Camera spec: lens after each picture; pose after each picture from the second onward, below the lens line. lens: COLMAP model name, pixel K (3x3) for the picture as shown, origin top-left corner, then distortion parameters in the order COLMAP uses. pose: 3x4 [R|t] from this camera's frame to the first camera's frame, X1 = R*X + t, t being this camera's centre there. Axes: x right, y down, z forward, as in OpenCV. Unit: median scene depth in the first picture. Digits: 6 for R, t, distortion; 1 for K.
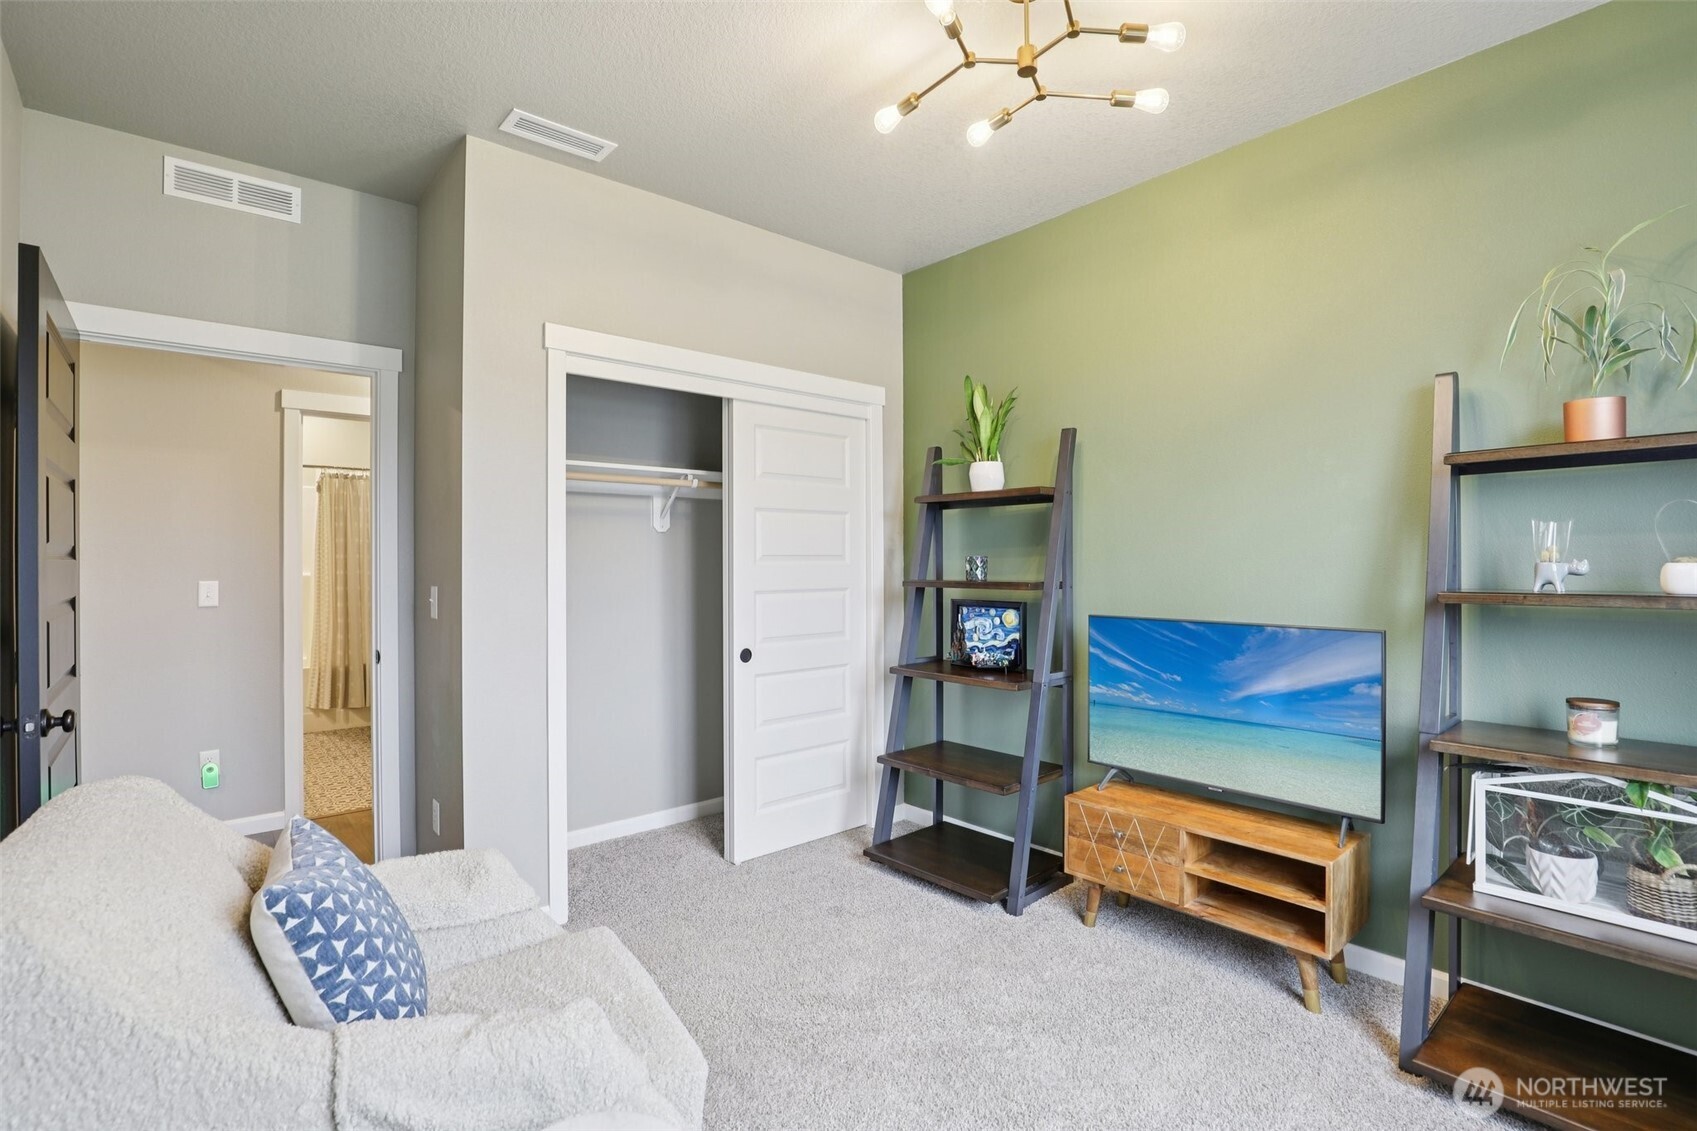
lens RADIAL K [[796.8, 0, 889.9], [0, 796.8, 570.0], [0, 0, 1]] dist [-0.002341, -0.000230]
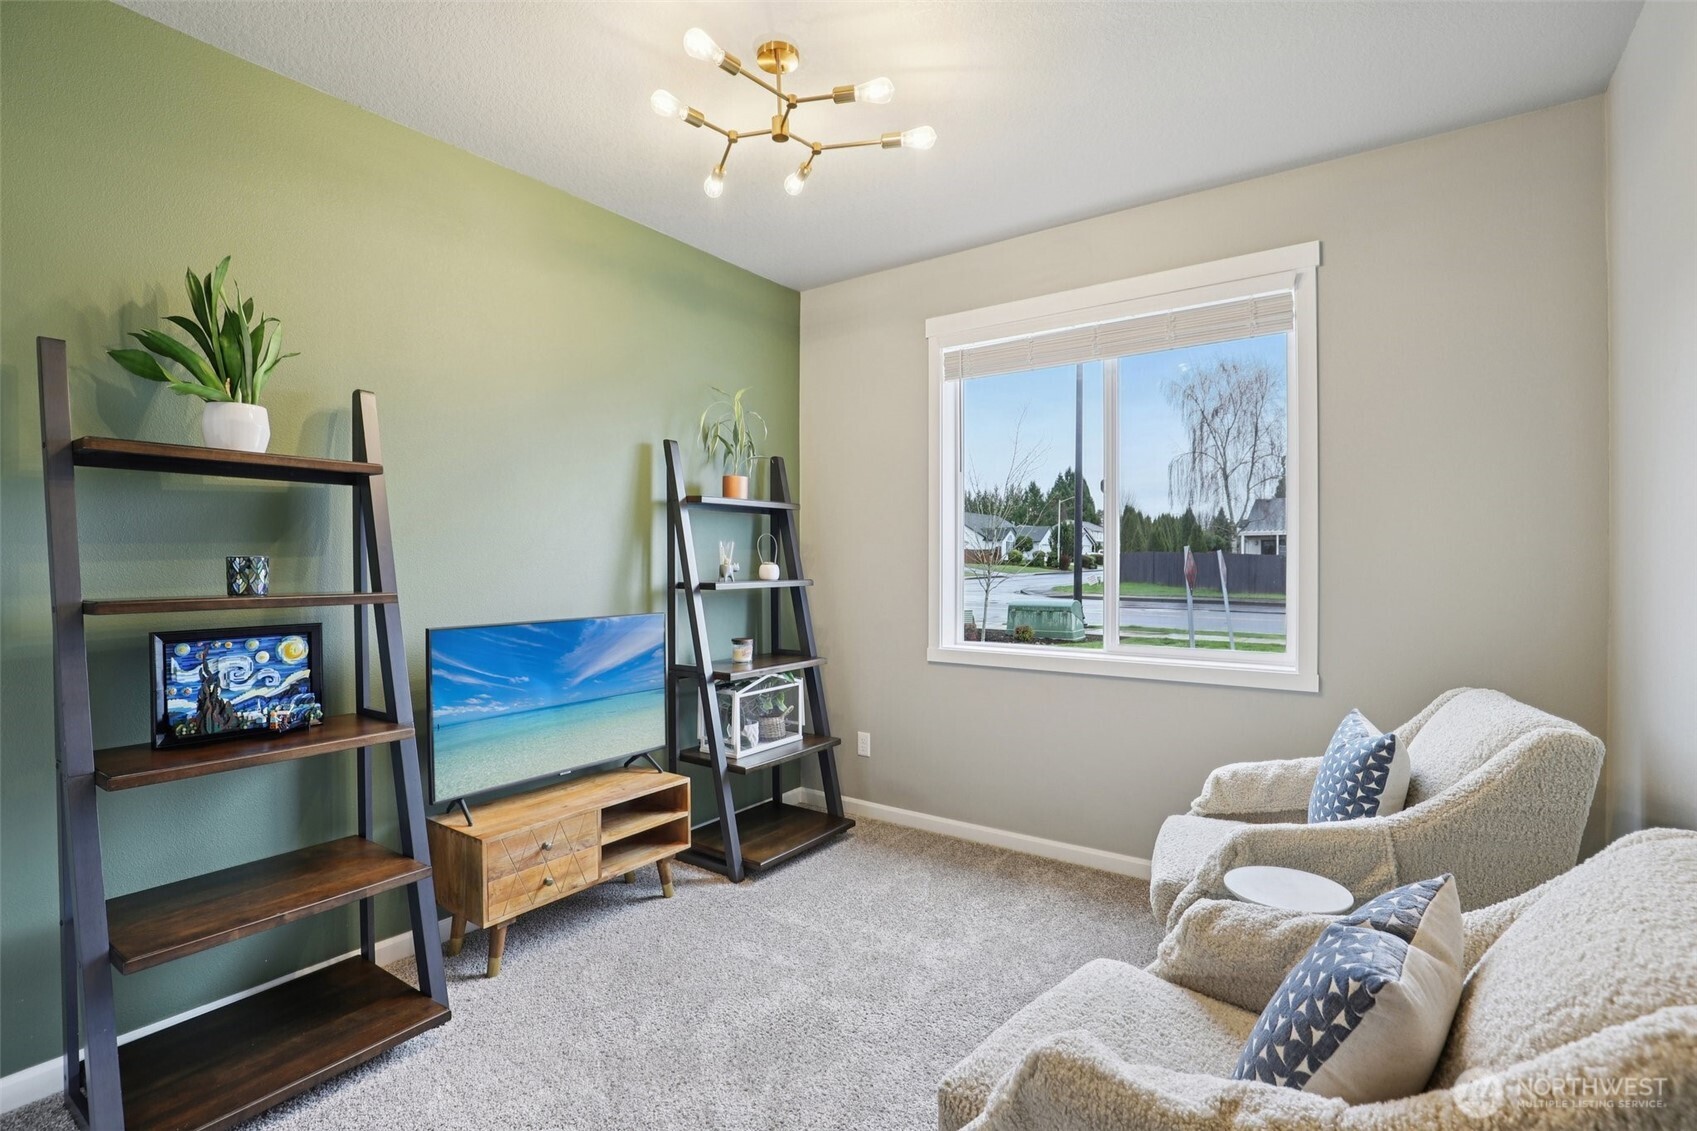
lens RADIAL K [[820.8, 0, 848.5], [0, 820.8, 565.5], [0, 0, 1]] dist [0.093244, 0.000042]
pose [[-0.198192, -0.004236, 0.980154, -0.726871], [0.008053, 0.999950, 0.005950, -0.011530], [-0.980130, 0.009073, -0.198148, 0.774803]]
